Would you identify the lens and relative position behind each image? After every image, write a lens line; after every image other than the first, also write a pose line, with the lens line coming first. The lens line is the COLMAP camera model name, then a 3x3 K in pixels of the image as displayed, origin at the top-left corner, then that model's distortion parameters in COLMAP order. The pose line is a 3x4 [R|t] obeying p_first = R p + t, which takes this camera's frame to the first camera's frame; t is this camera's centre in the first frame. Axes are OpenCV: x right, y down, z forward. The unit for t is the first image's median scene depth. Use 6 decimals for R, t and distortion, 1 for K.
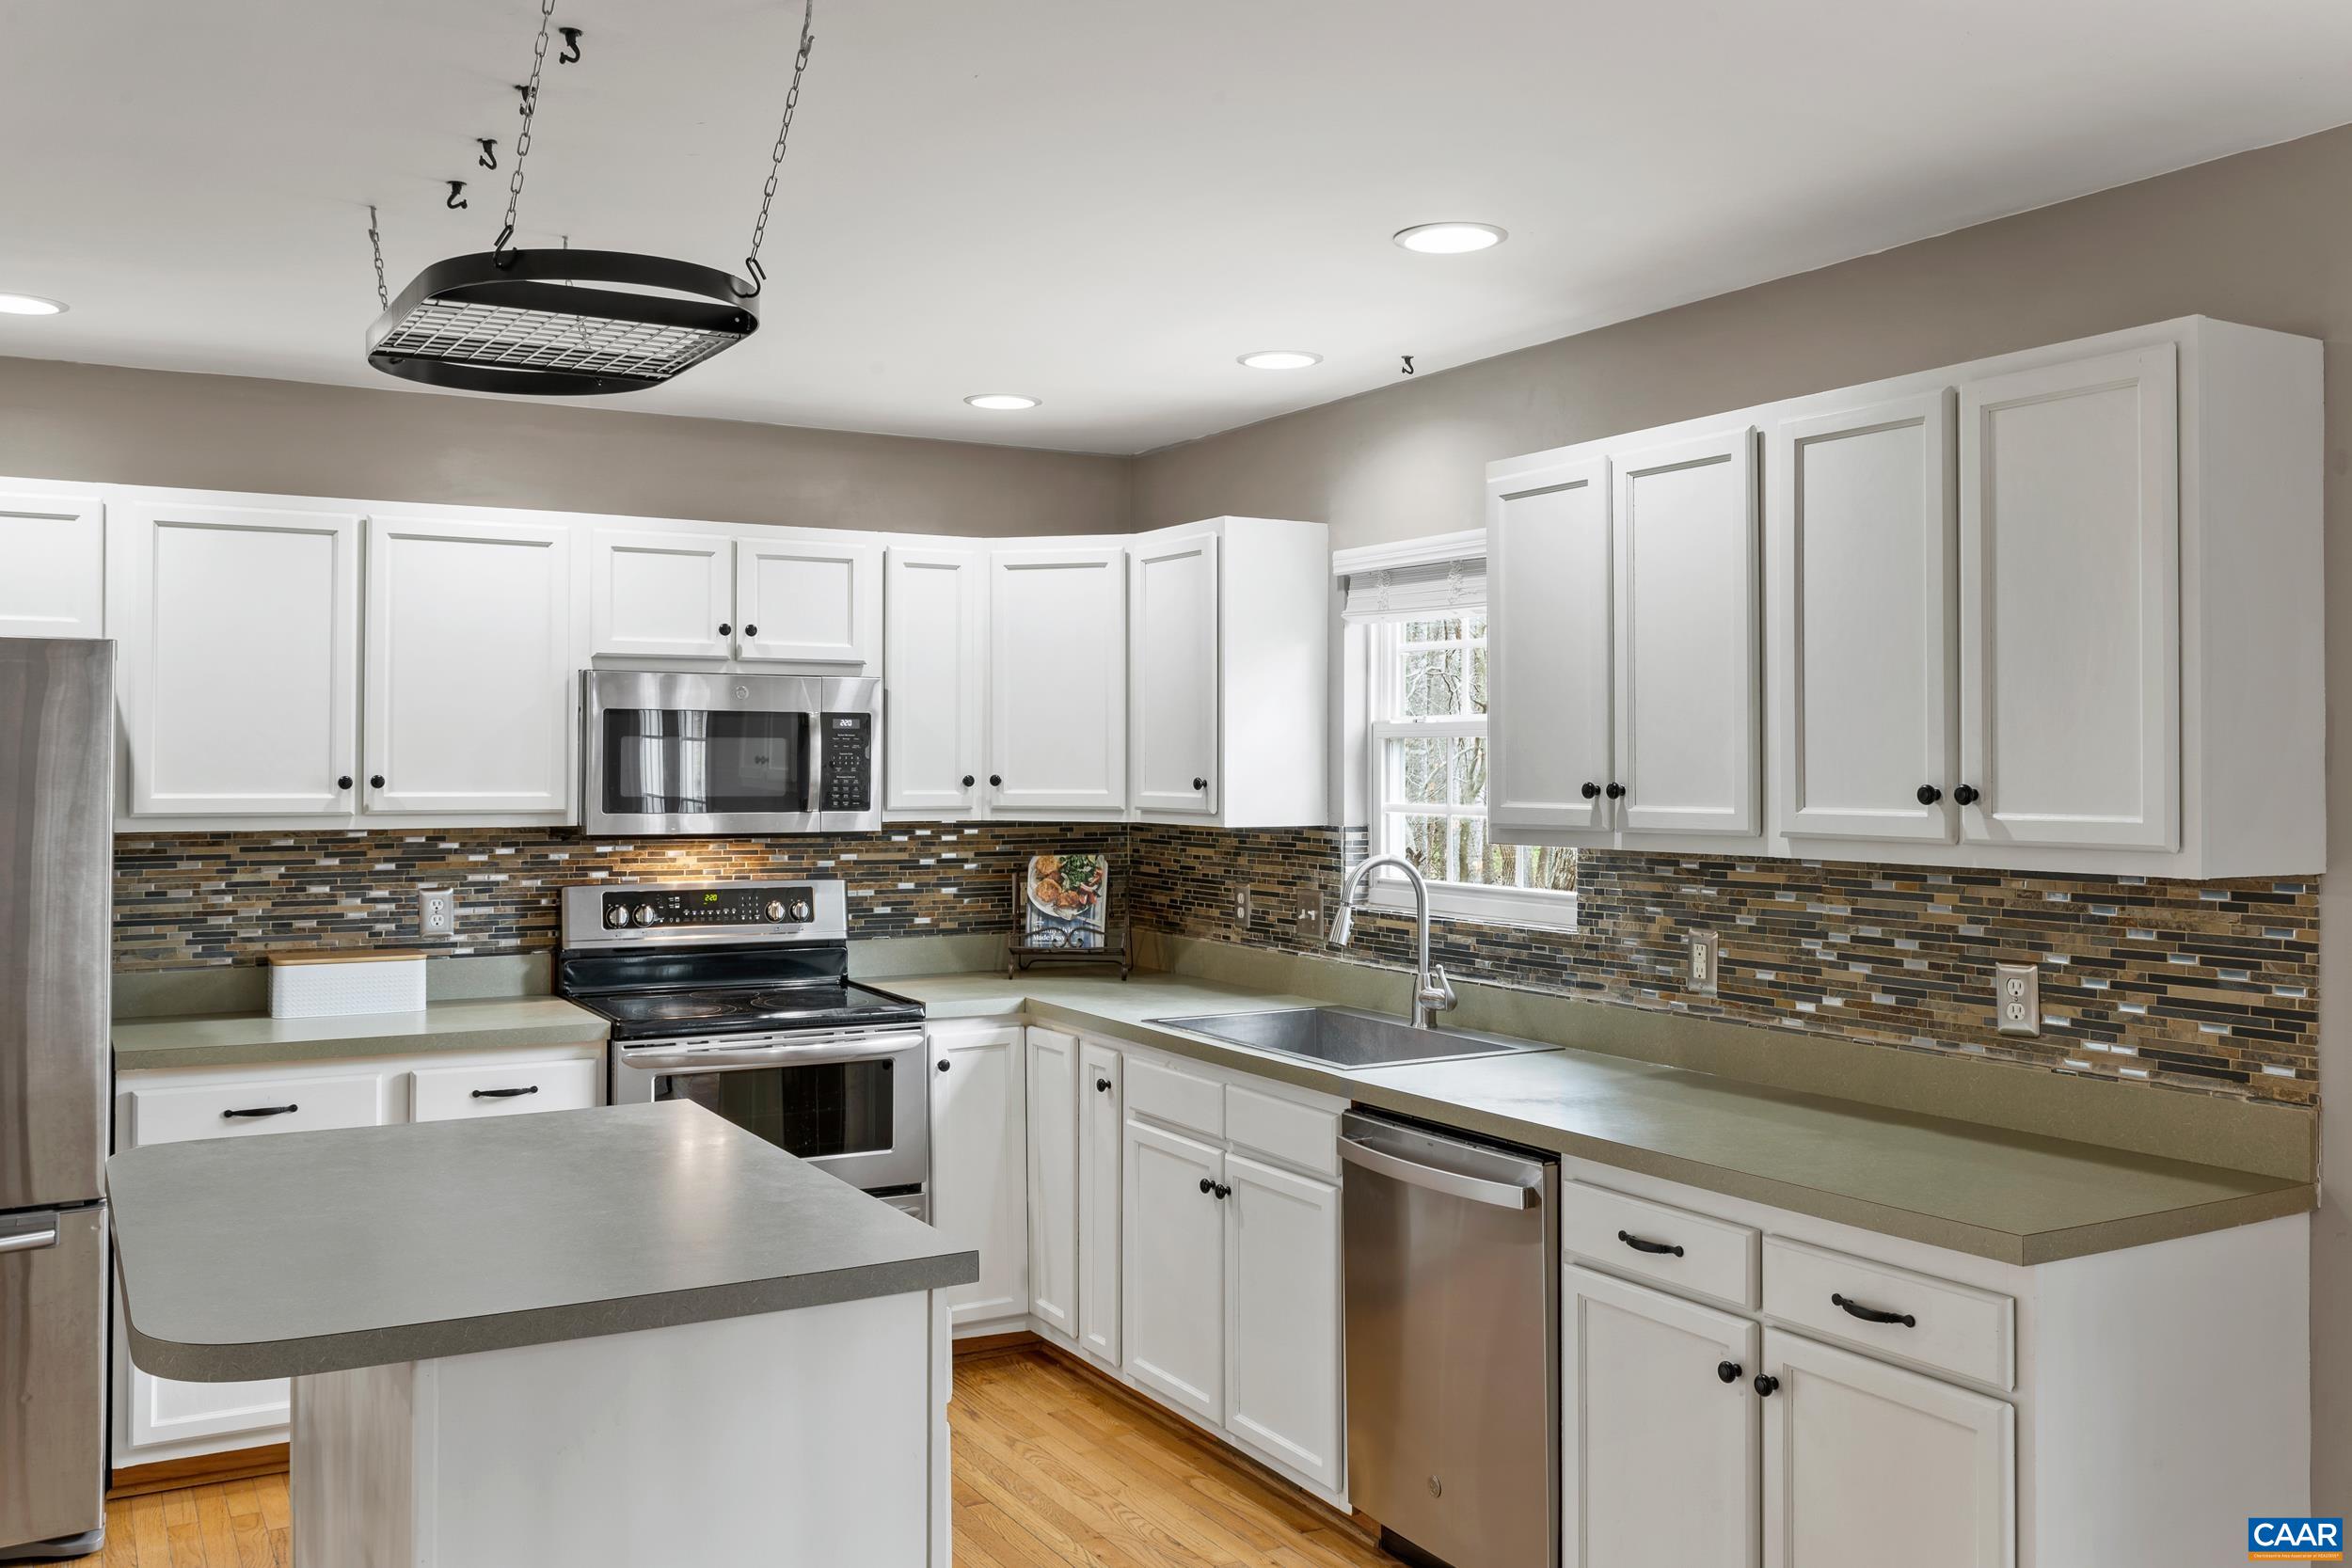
lens RADIAL K [[1969.3, 0, 1179.3], [0, 1969.3, 763.8], [0, 0, 1]] dist [-0.006827, 0.008031]
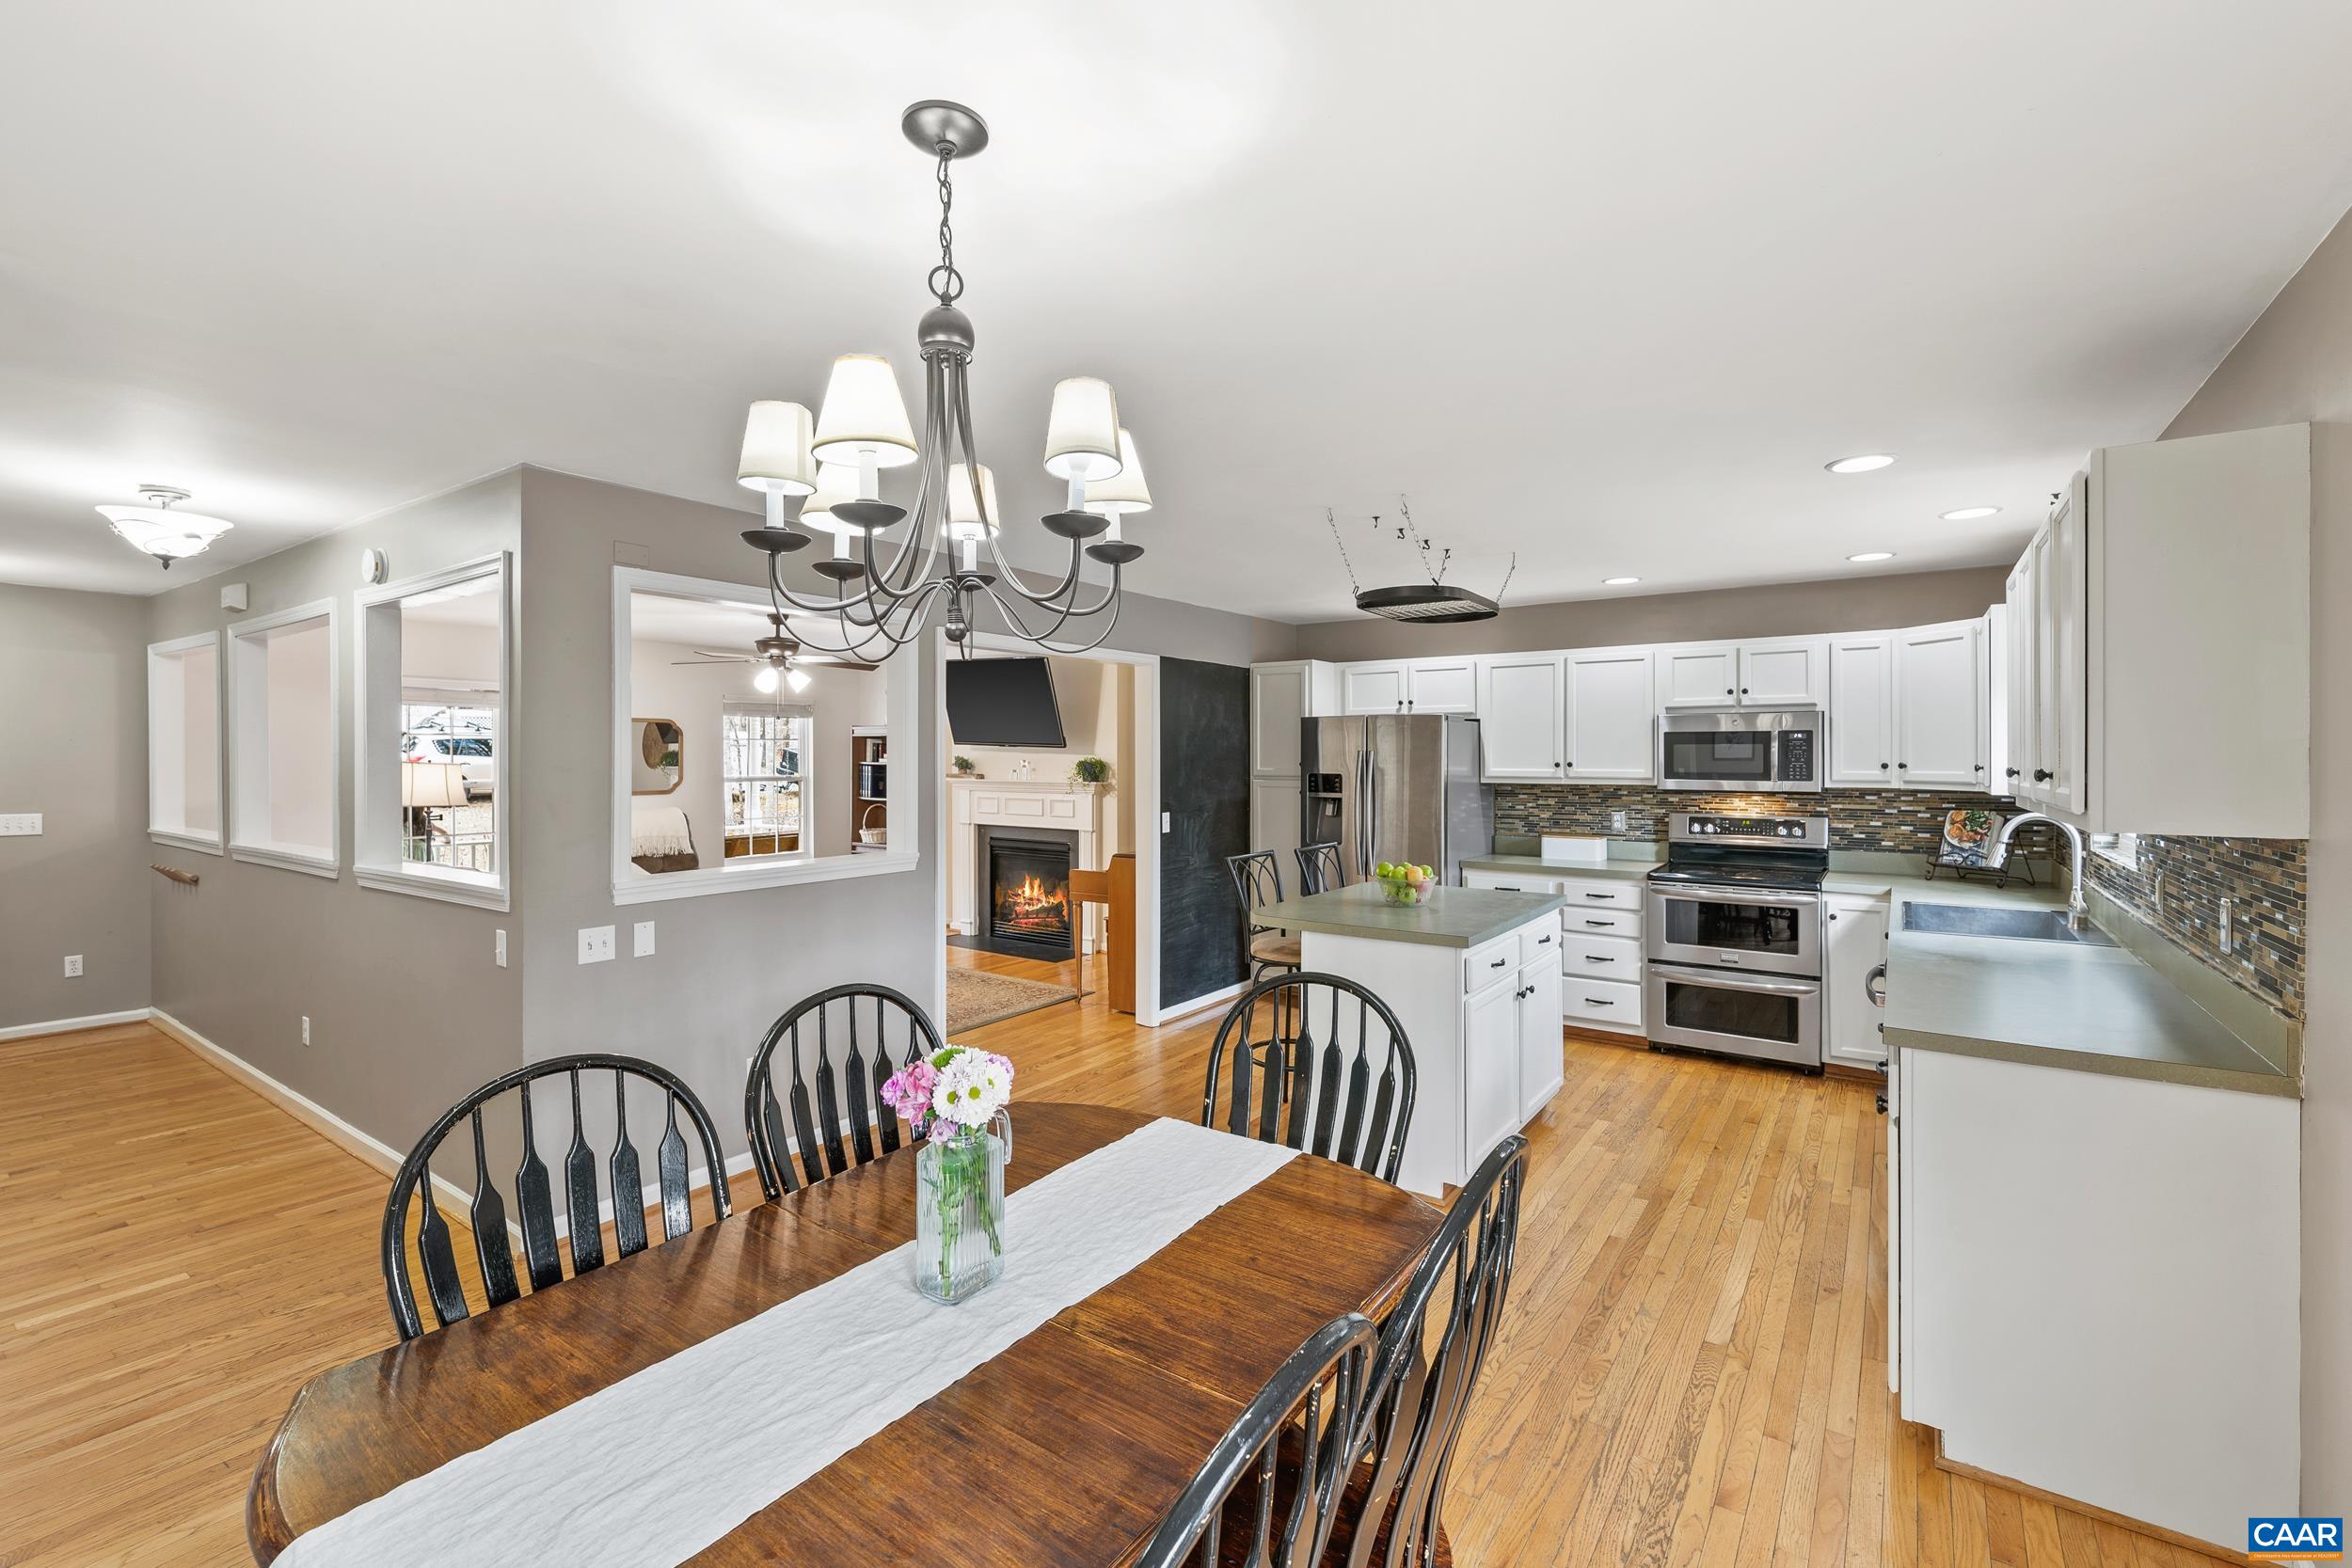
lens RADIAL K [[1024.1, 0, 1190.6], [0, 1024.1, 763.7], [0, 0, 1]] dist [0.003832, -0.002039]
pose [[0.439042, 0.004762, -0.898454, 0.561162], [0.002581, 0.999975, 0.006561, -0.001527], [0.898463, -0.005199, 0.439019, 0.020829]]
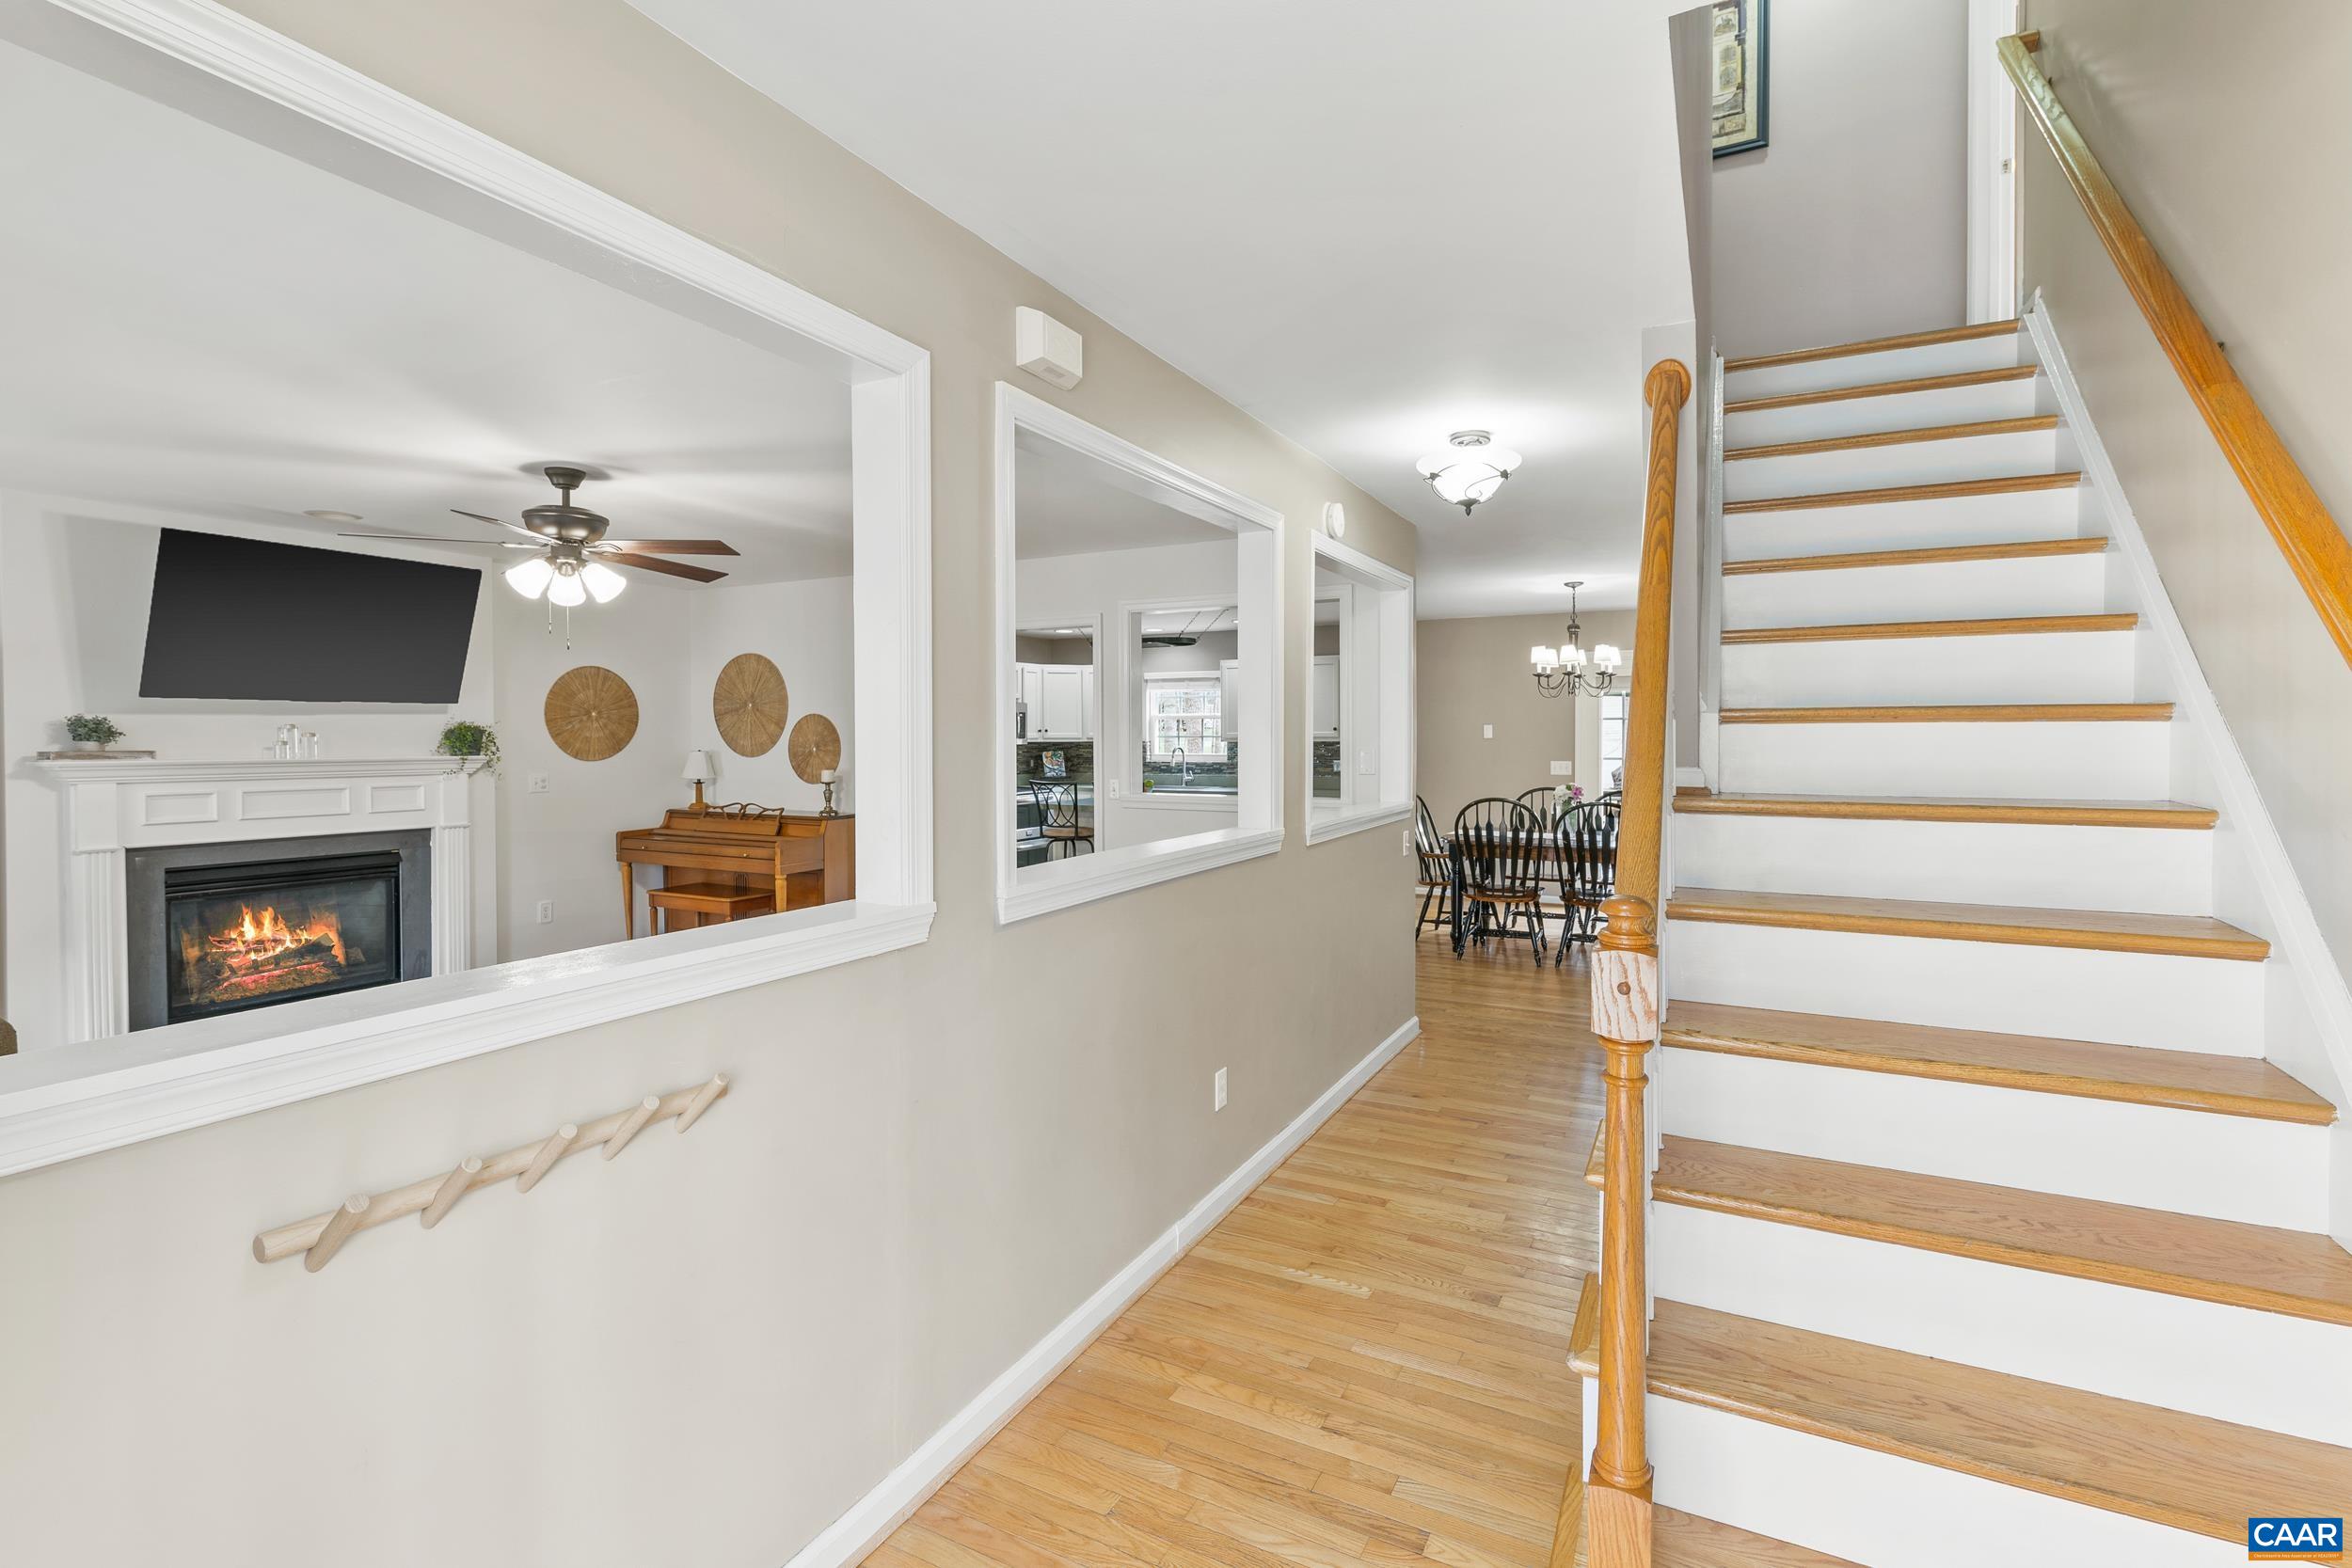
lens RADIAL K [[1024.1, 0, 1247.5], [0, 1024.1, 734.4], [0, 0, 1]] dist [0.003832, -0.002039]
pose [[0.819002, -0.003964, 0.573776, -1.079393], [0.004196, 0.999991, 0.000919, 0.018464], [-0.573775, 0.001655, 0.819011, -0.942429]]
